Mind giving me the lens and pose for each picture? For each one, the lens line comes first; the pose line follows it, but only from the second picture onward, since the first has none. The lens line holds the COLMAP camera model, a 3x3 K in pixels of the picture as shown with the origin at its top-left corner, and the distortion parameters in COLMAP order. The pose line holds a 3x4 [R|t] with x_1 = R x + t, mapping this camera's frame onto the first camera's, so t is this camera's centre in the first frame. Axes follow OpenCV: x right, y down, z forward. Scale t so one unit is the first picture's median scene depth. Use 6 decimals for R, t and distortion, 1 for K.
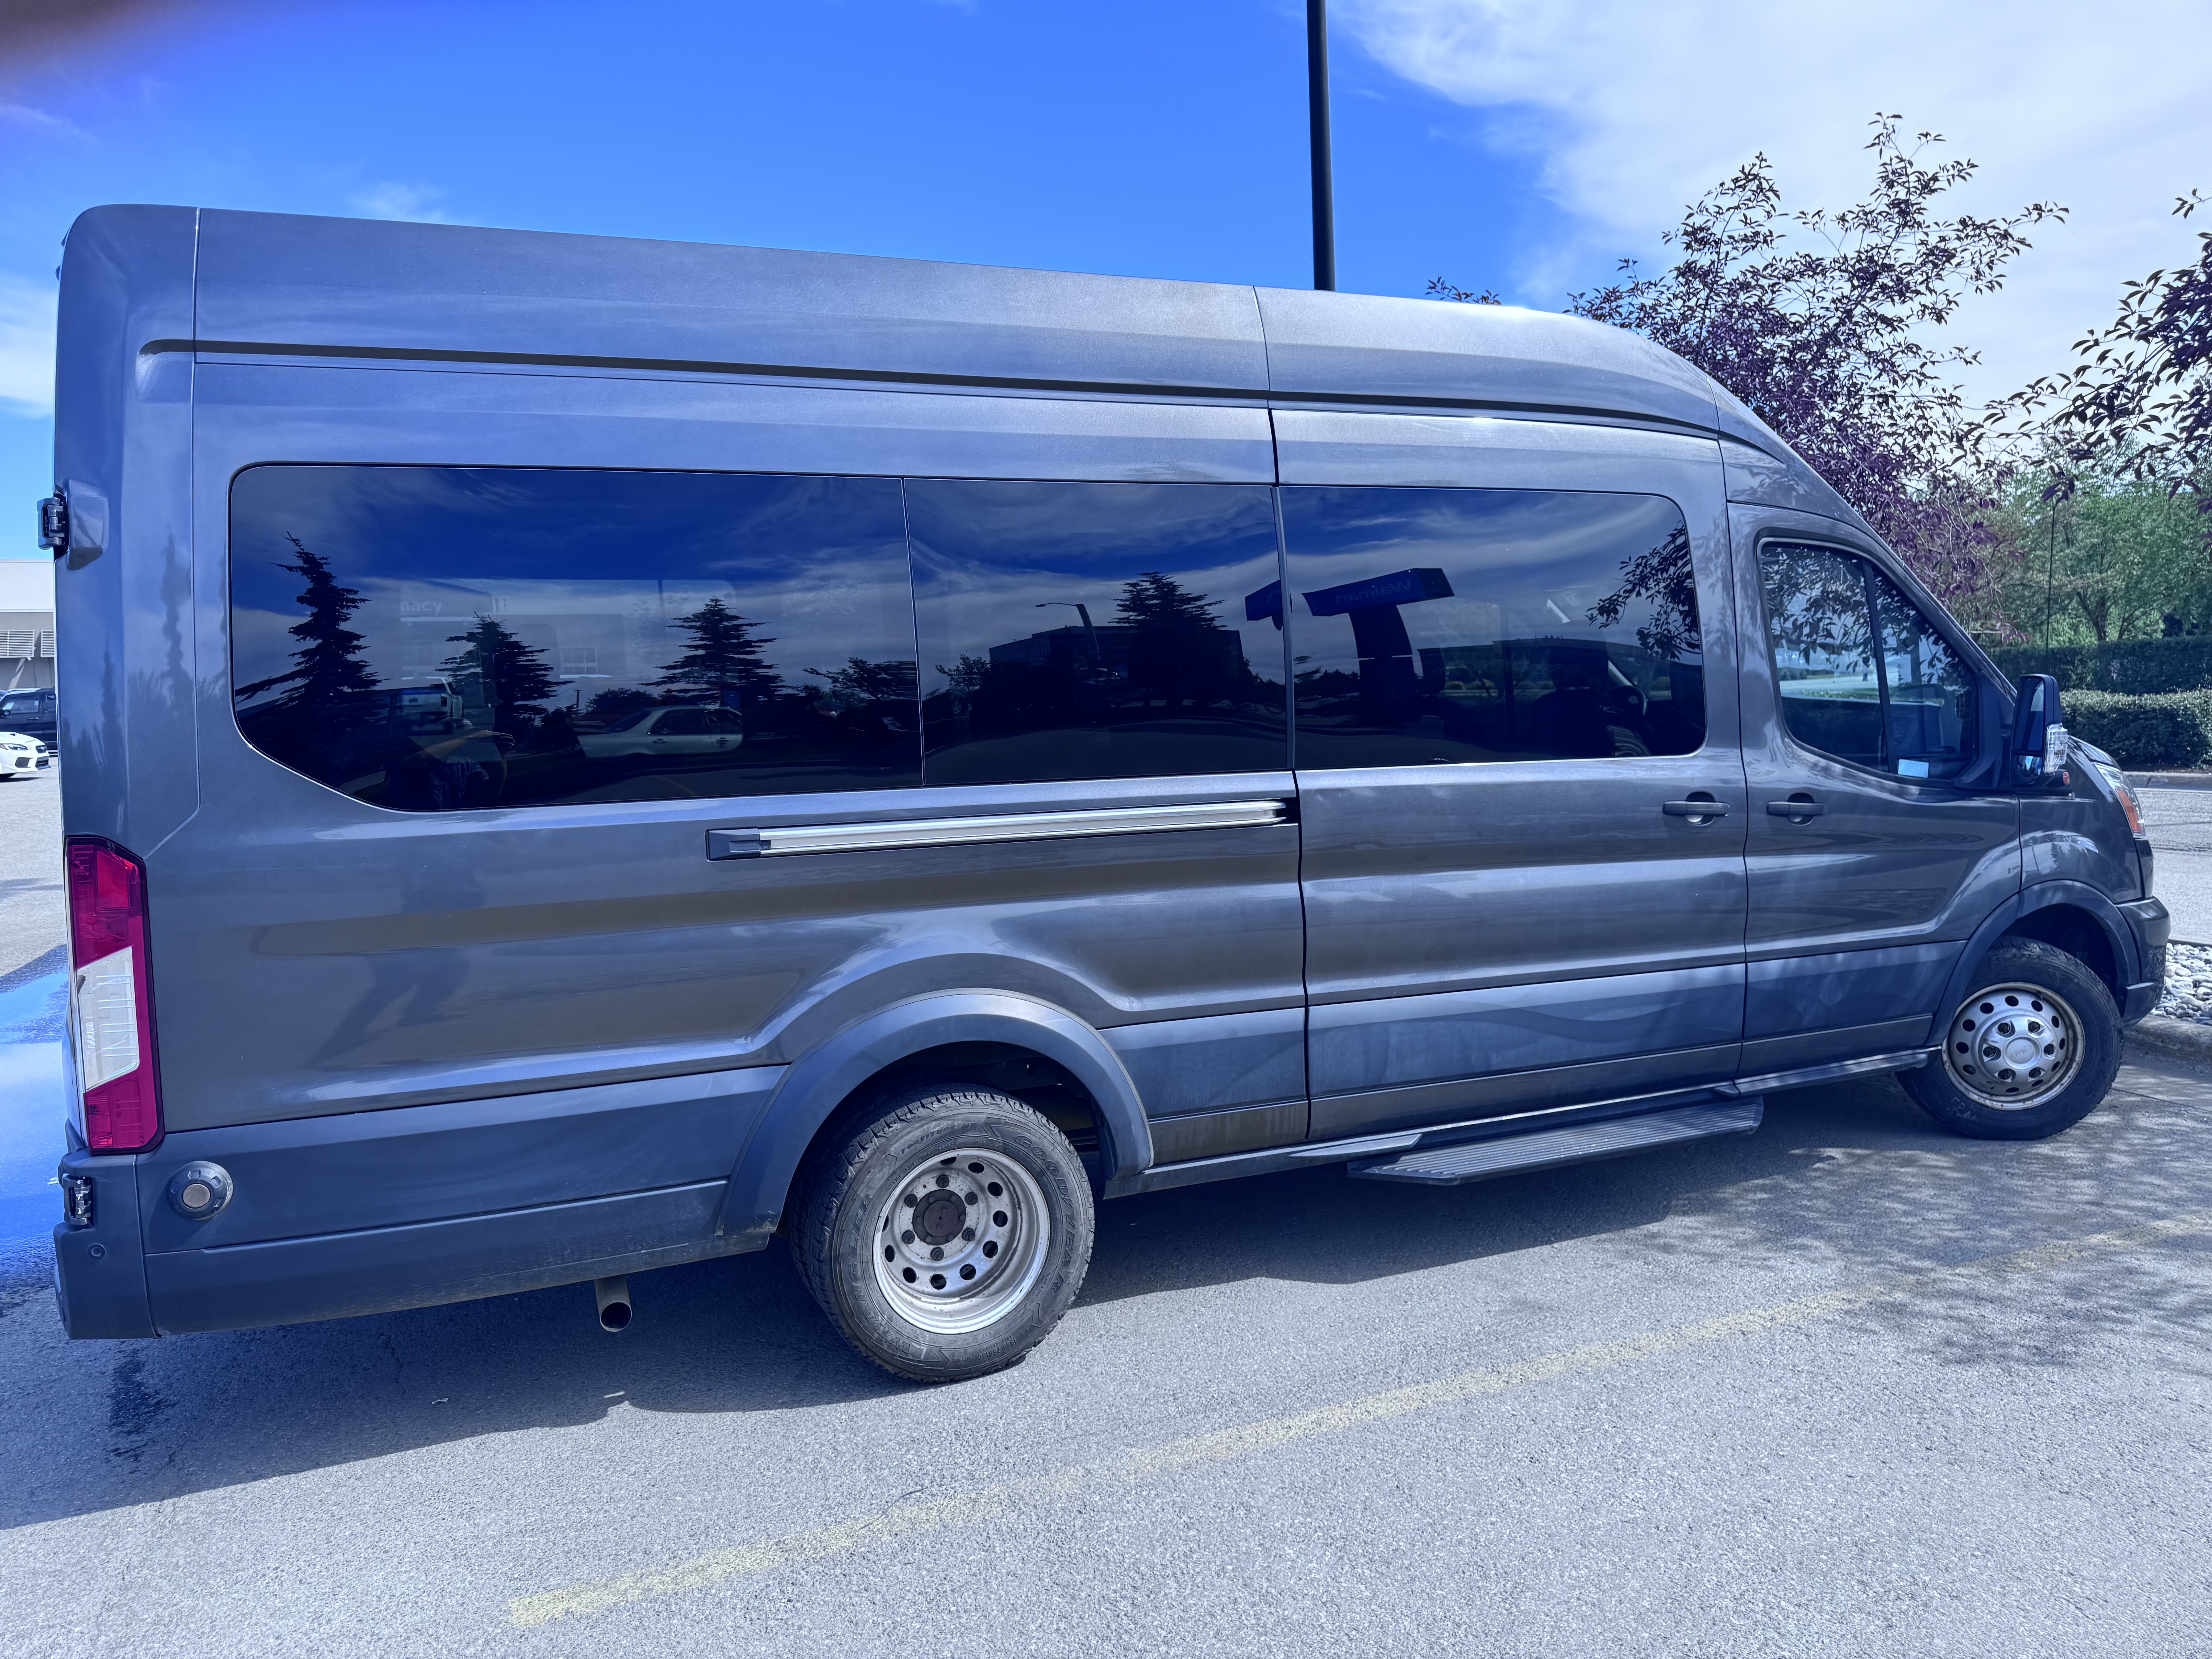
lens RADIAL K [[1578.5, 0, 1106.0], [0, 1578.5, 829.5], [0, 0, 1]] dist [-0.007960, -0.002316]
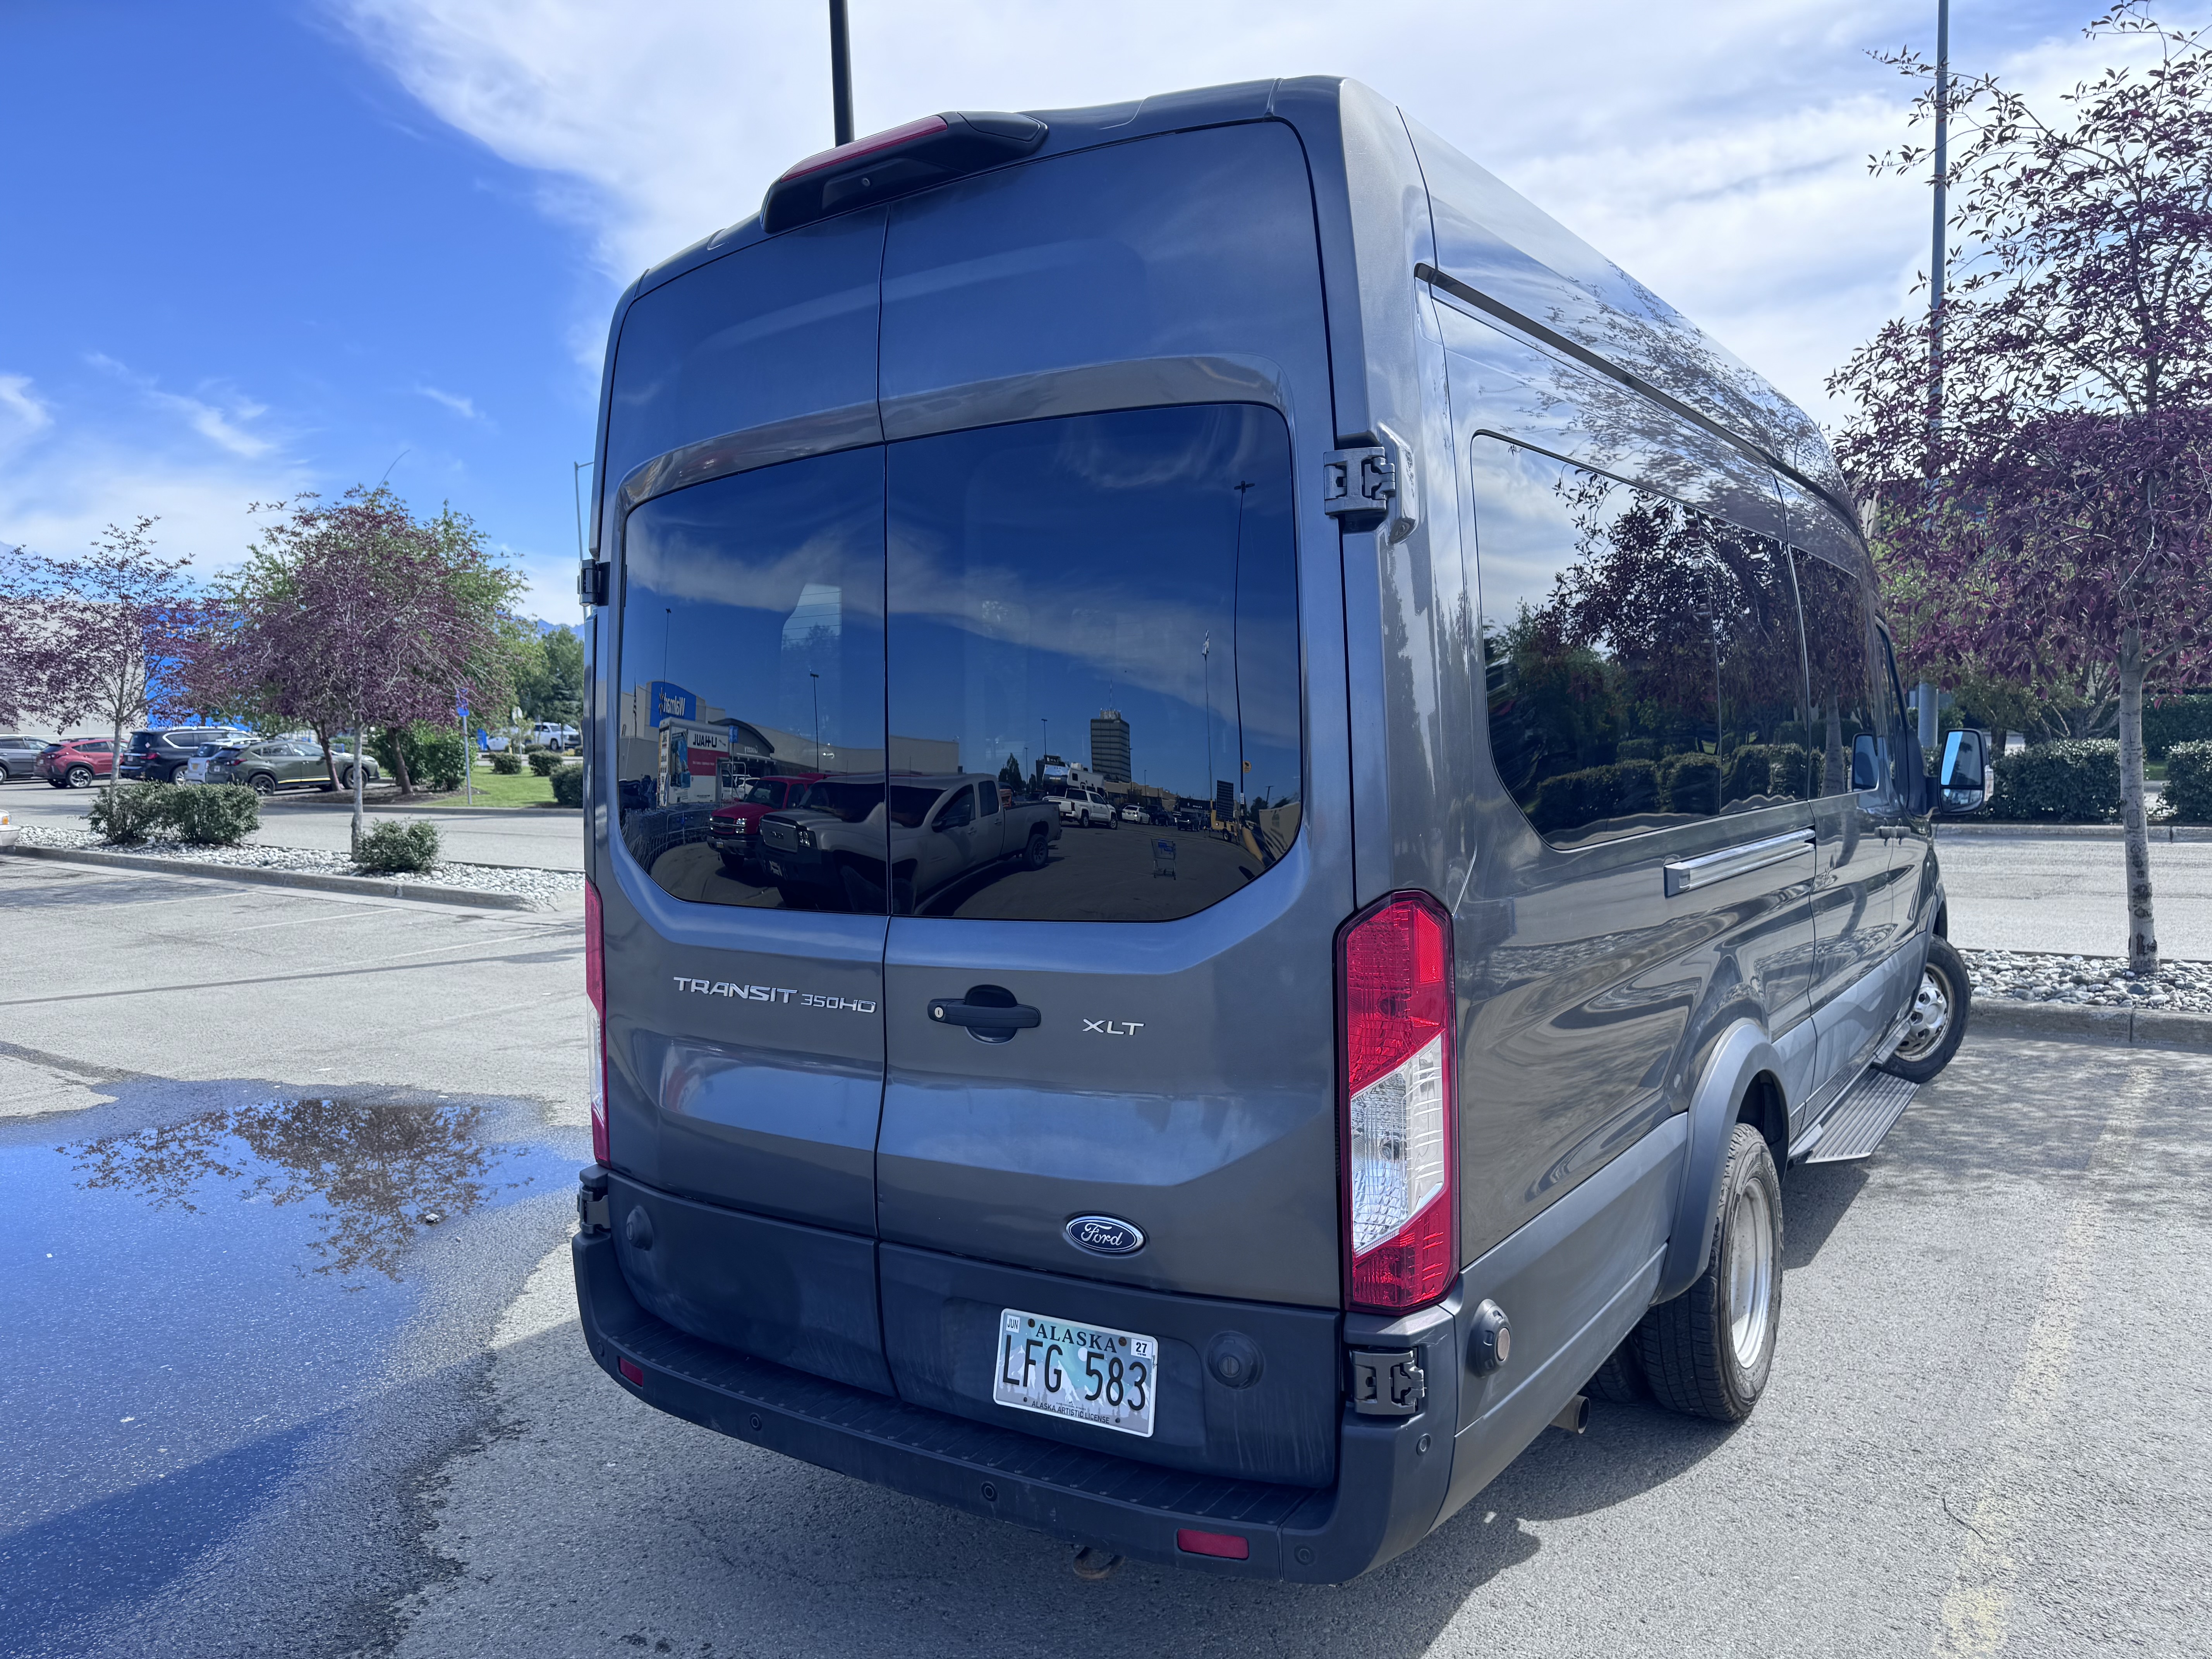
lens RADIAL K [[1570.2, 0, 1106.0], [0, 1570.2, 829.5], [0, 0, 1]] dist [0.003742, -0.001807]
pose [[0.836882, -0.019645, 0.547031, -0.996886], [0.043780, 0.998556, -0.031118, -0.007111], [-0.545630, 0.049991, 0.836534, 0.375831]]
